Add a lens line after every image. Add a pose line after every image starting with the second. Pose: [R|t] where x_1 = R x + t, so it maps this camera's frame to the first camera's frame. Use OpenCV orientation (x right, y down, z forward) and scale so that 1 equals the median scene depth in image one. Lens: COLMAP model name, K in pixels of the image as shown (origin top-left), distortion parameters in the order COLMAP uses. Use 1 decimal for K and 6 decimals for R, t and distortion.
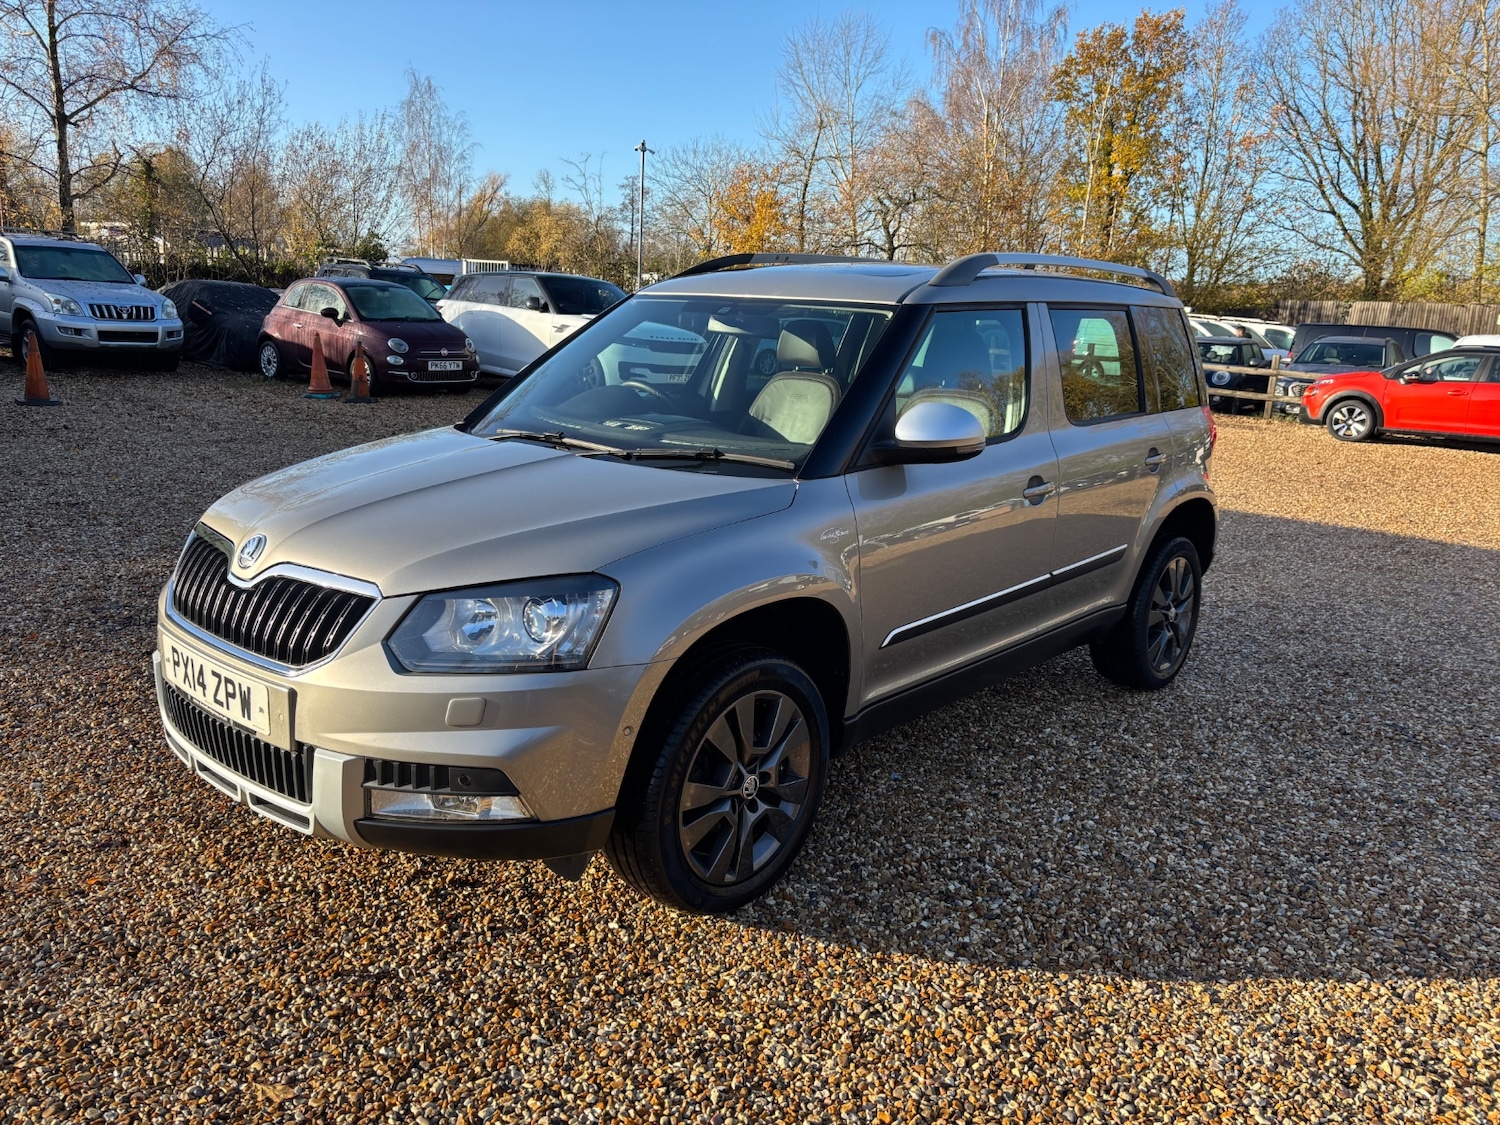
lens RADIAL K [[1137.7, 0, 752.0], [0, 1137.7, 559.0], [0, 0, 1]] dist [0.045192, -0.047111]
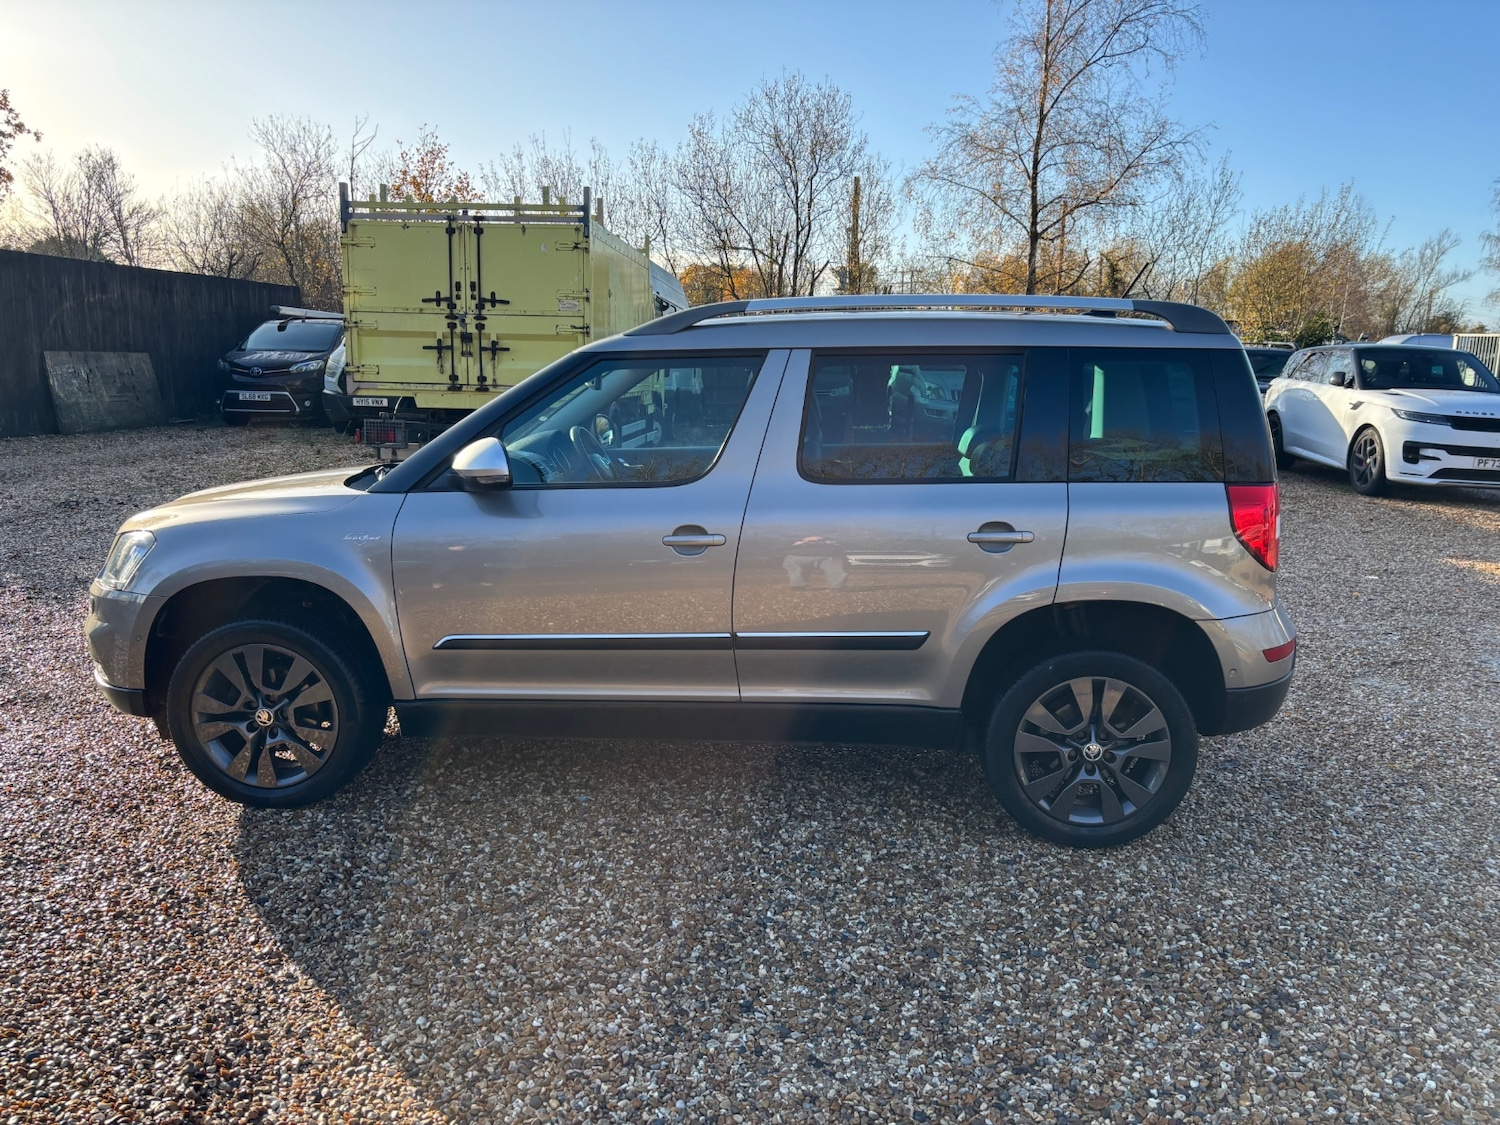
lens RADIAL K [[1137.7, 0, 754.3], [0, 1137.7, 572.5], [0, 0, 1]] dist [0.045192, -0.047111]
pose [[0.619306, 0.109961, -0.777412, 0.240204], [-0.159535, 0.987113, 0.012533, -0.012602], [0.768771, 0.116263, 0.628867, 0.102930]]
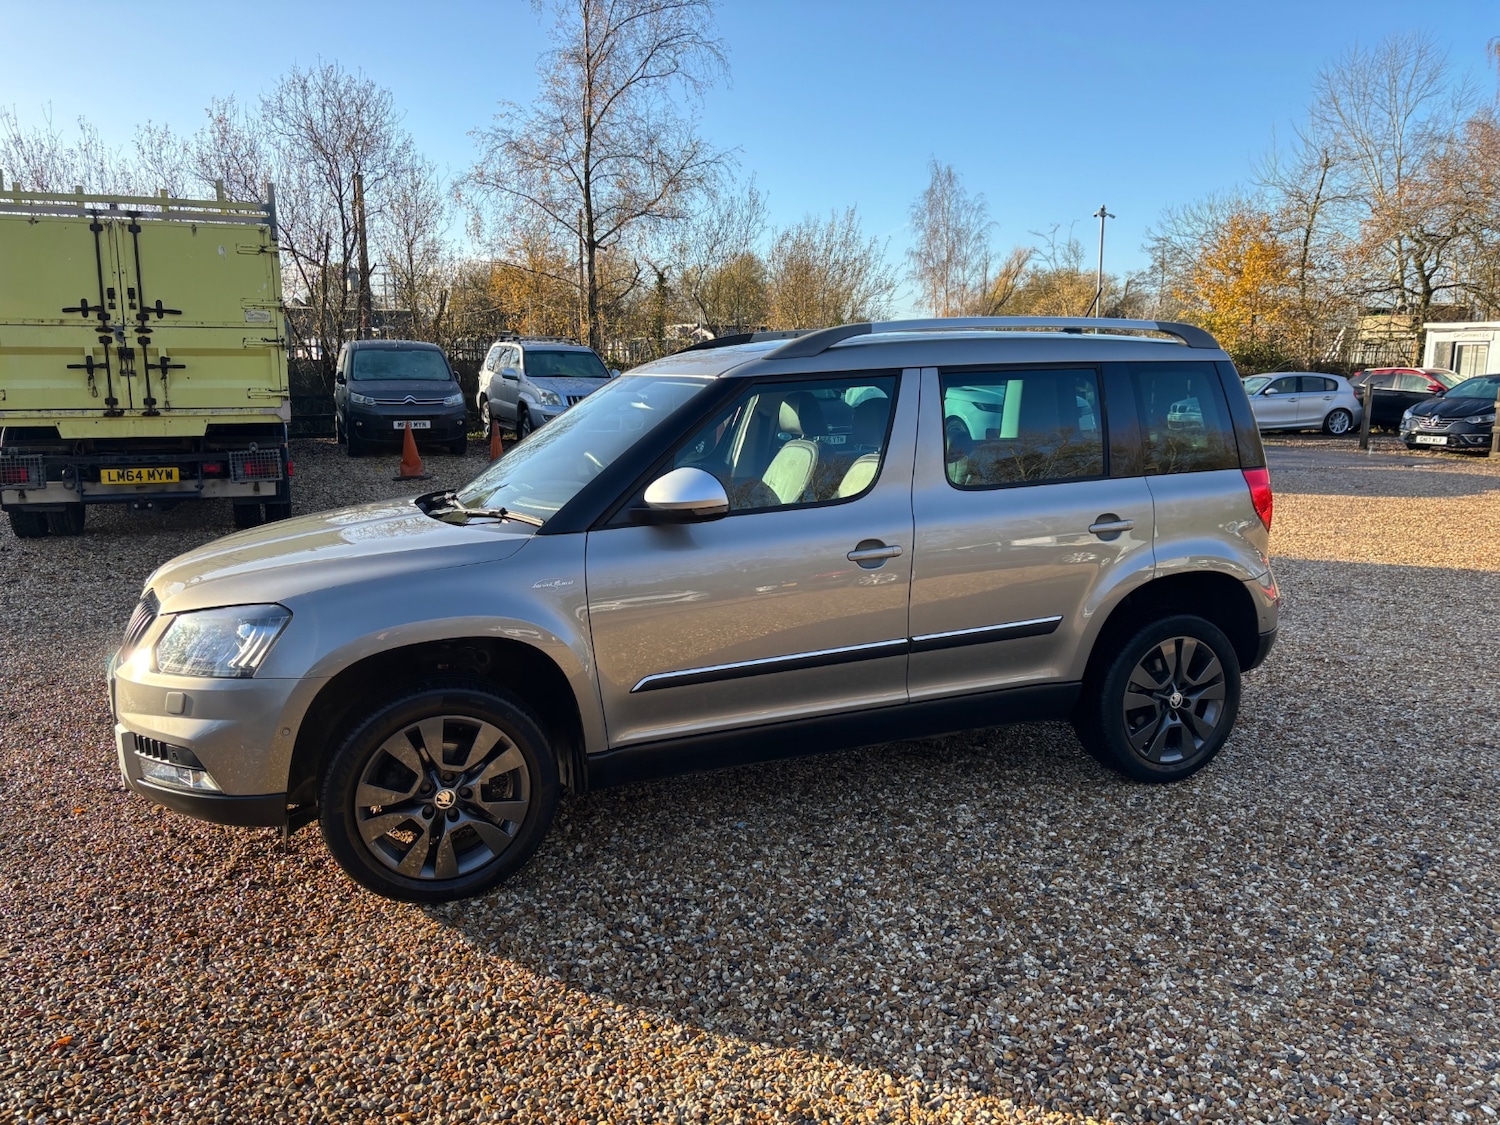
lens RADIAL K [[1137.7, 0, 758.2], [0, 1137.7, 564.0], [0, 0, 1]] dist [0.045192, -0.047111]
pose [[0.897025, 0.027129, -0.441147, 0.139767], [-0.051730, 0.997699, -0.043832, -0.000598], [0.438943, 0.062139, 0.896364, 0.014242]]
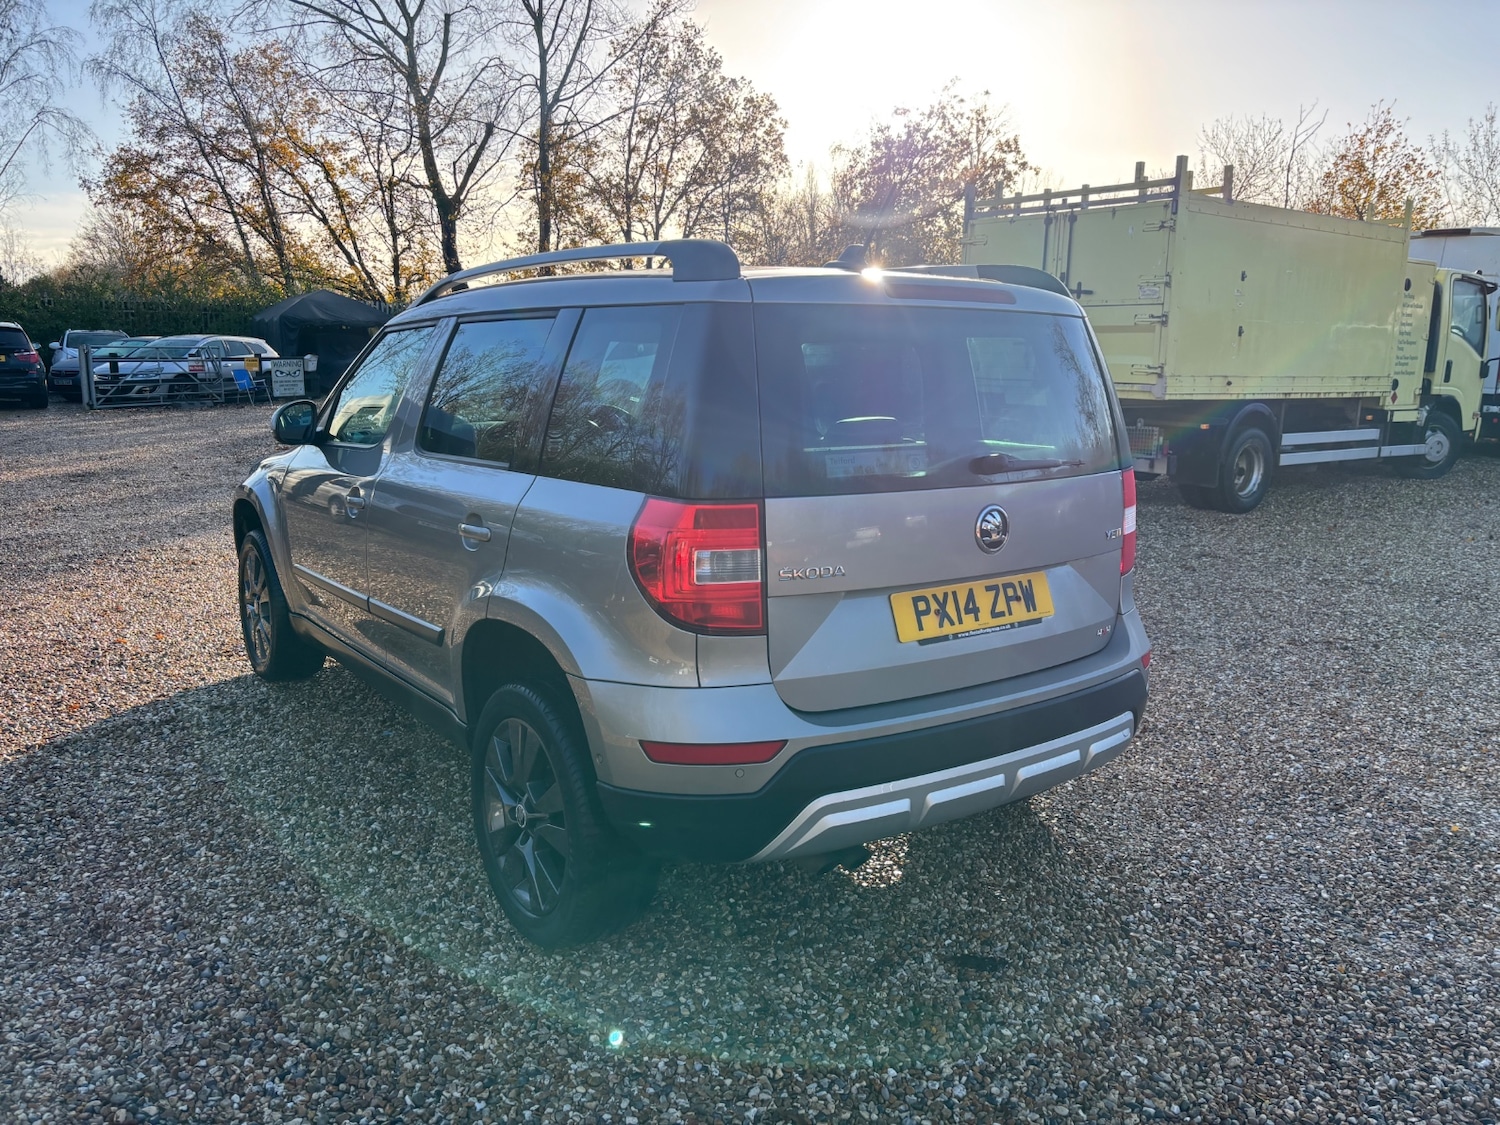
lens RADIAL K [[1137.7, 0, 755.2], [0, 1137.7, 553.9], [0, 0, 1]] dist [0.045192, -0.047111]
pose [[-0.212187, 0.124076, -0.969320, 0.270871], [-0.234828, 0.956369, 0.173822, -0.064365], [0.948595, 0.264506, -0.173793, 0.355428]]
